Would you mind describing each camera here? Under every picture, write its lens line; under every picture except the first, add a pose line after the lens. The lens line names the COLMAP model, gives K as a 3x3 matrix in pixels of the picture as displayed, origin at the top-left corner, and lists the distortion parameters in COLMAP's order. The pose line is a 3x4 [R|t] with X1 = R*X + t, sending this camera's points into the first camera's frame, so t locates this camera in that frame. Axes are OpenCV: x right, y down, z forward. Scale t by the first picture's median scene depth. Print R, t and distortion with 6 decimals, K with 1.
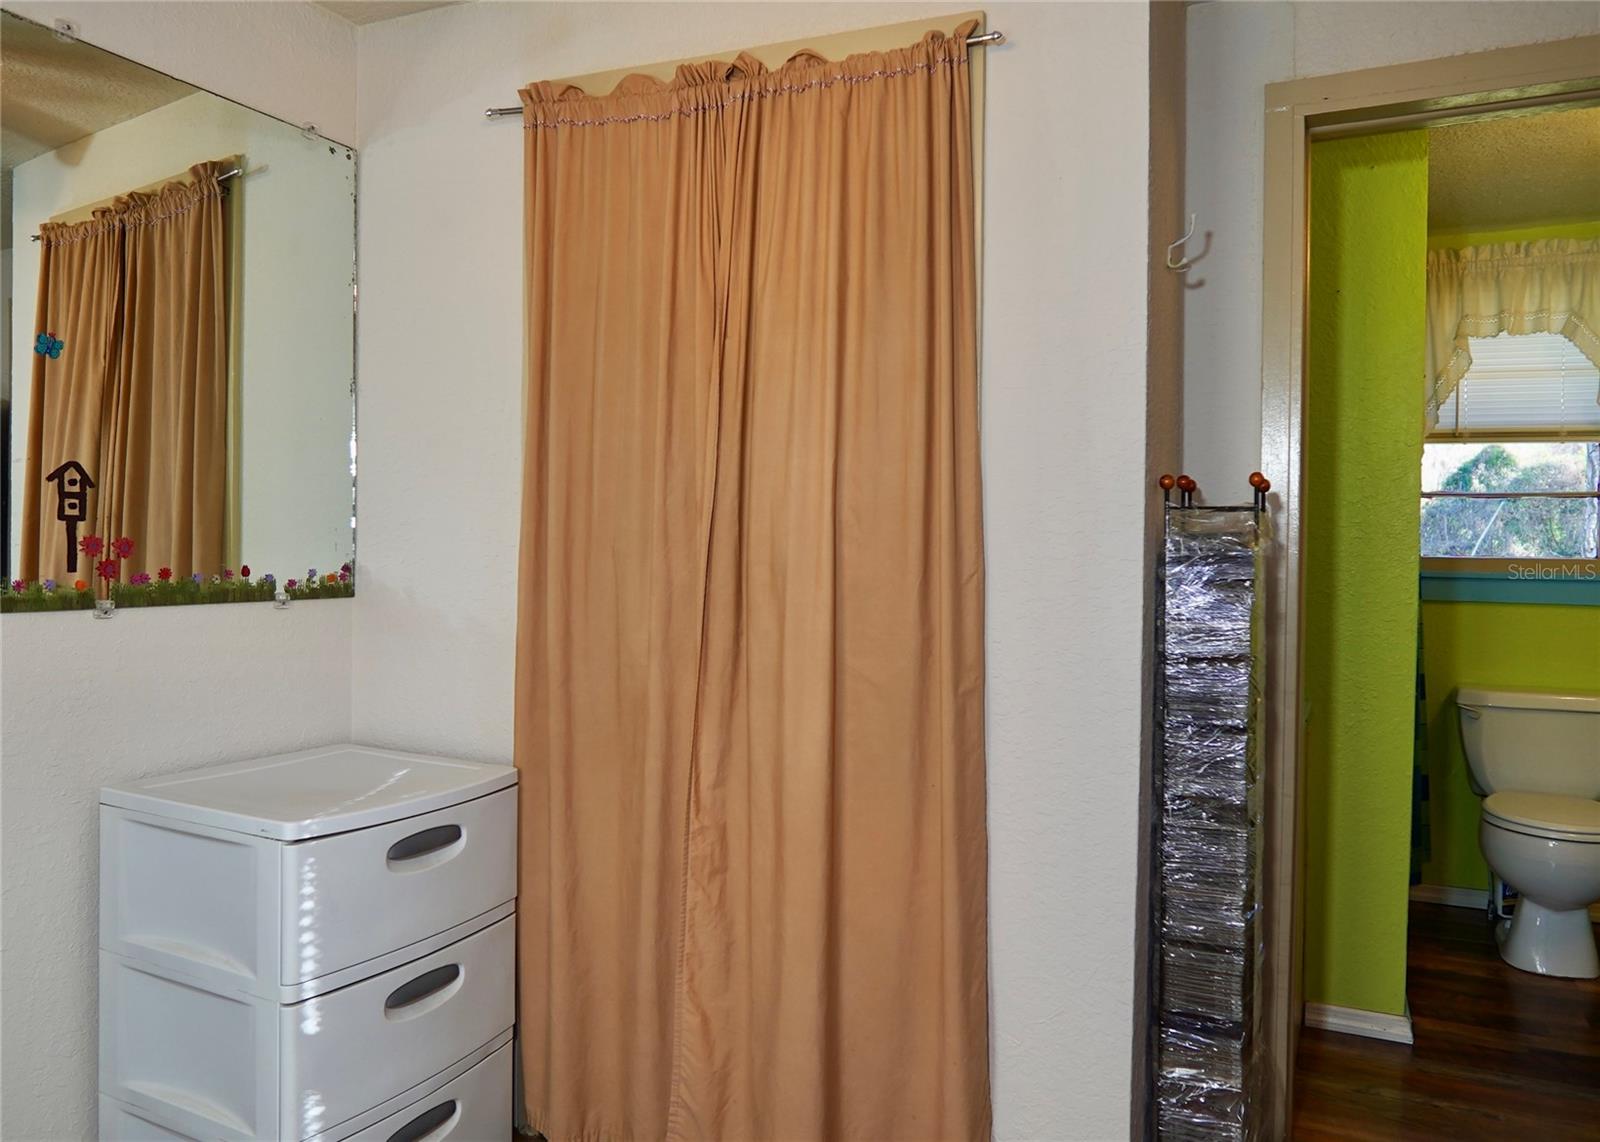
lens RADIAL K [[1134.8, 0, 800.0], [0, 1134.8, 571.0], [0, 0, 1]] dist [-0.009748, -0.001818]
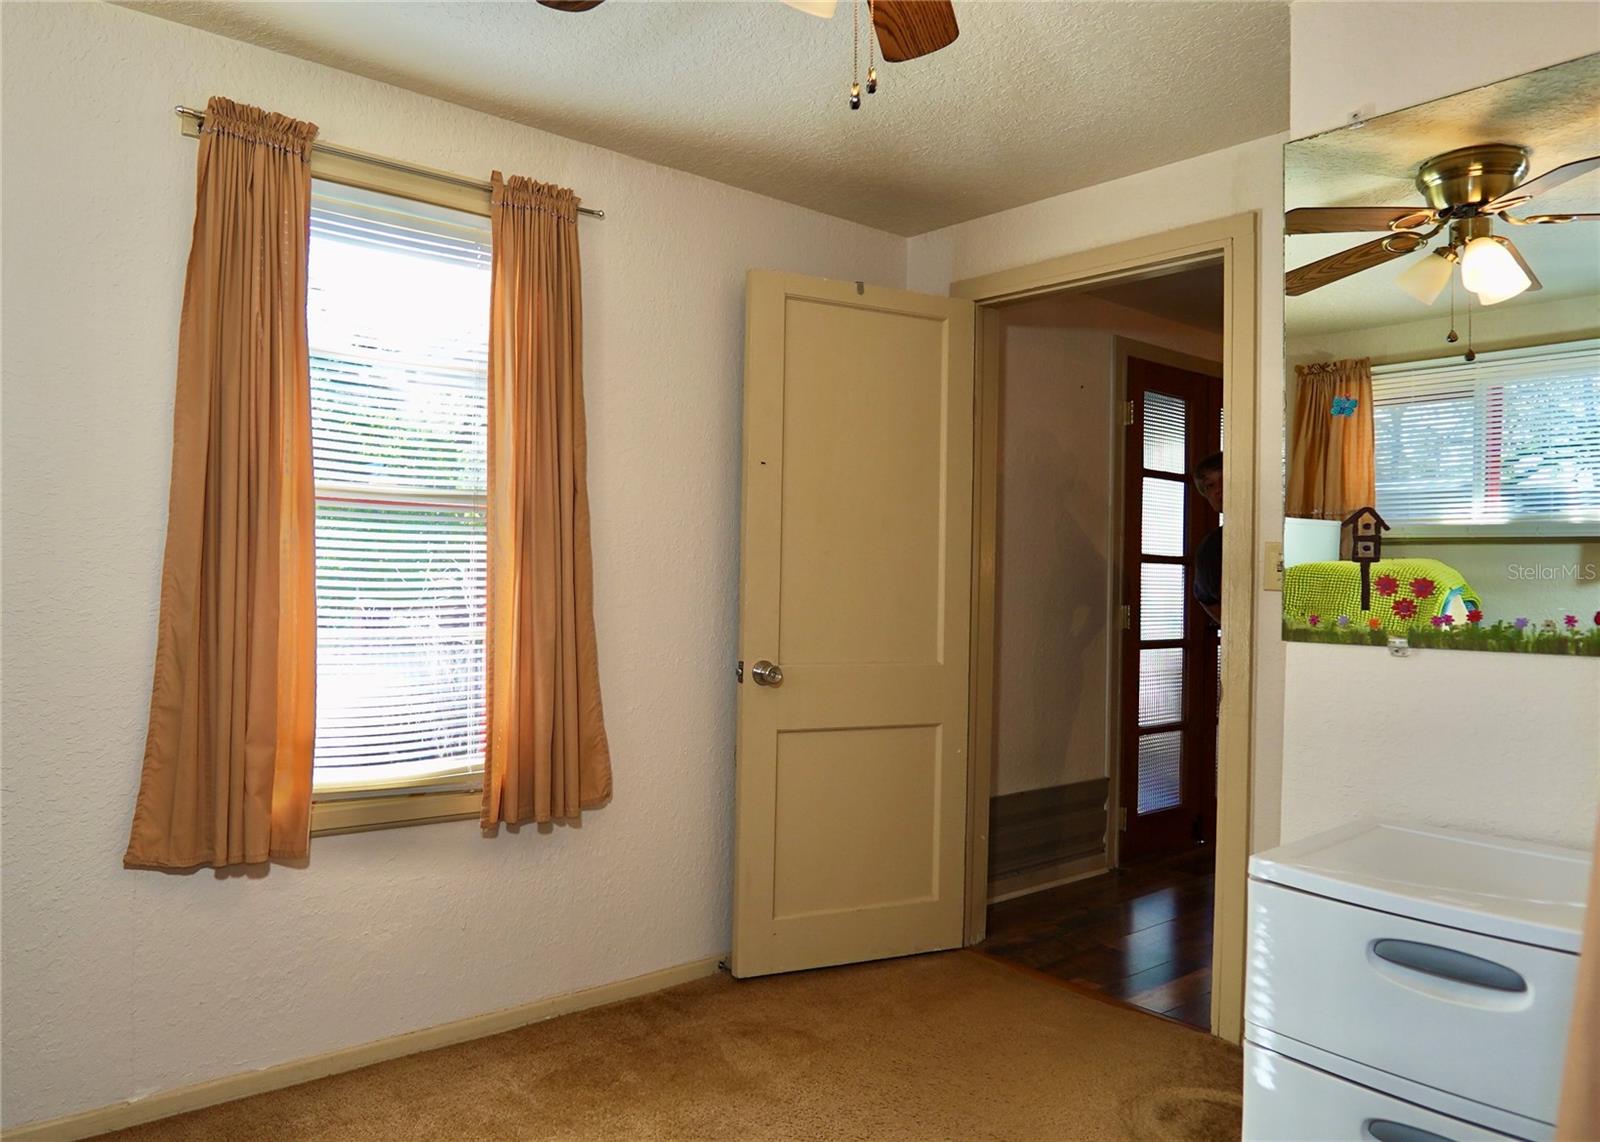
lens RADIAL K [[1134.8, 0, 800.0], [0, 1134.8, 571.0], [0, 0, 1]] dist [-0.009748, -0.001818]
pose [[-0.361715, -0.039919, -0.931434, 0.548054], [-0.044795, 0.998673, -0.025405, 0.015333], [0.931212, 0.032534, -0.363023, 0.883614]]
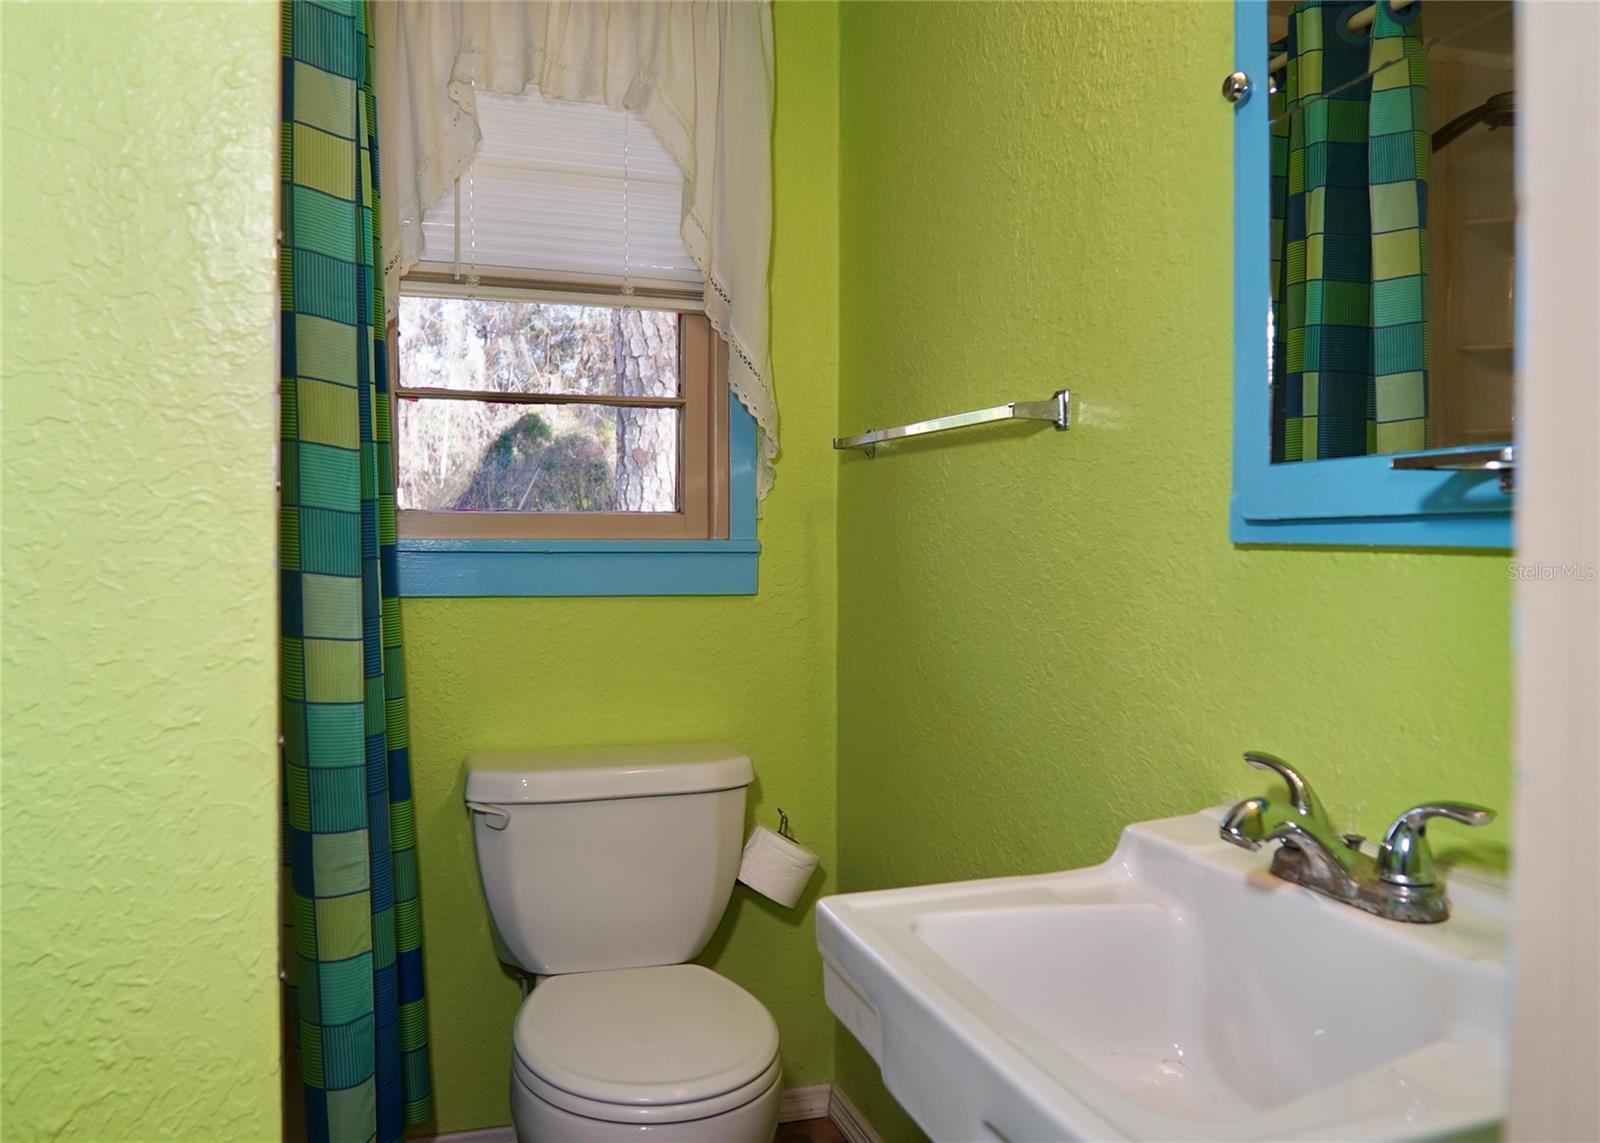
lens RADIAL K [[1134.8, 0, 800.0], [0, 1134.8, 571.5], [0, 0, 1]] dist [-0.009748, -0.001818]
pose [[0.709968, -0.034000, 0.703413, 0.205103], [0.014262, 0.999323, 0.033908, 0.000534], [-0.704090, -0.014041, 0.709972, 0.329430]]
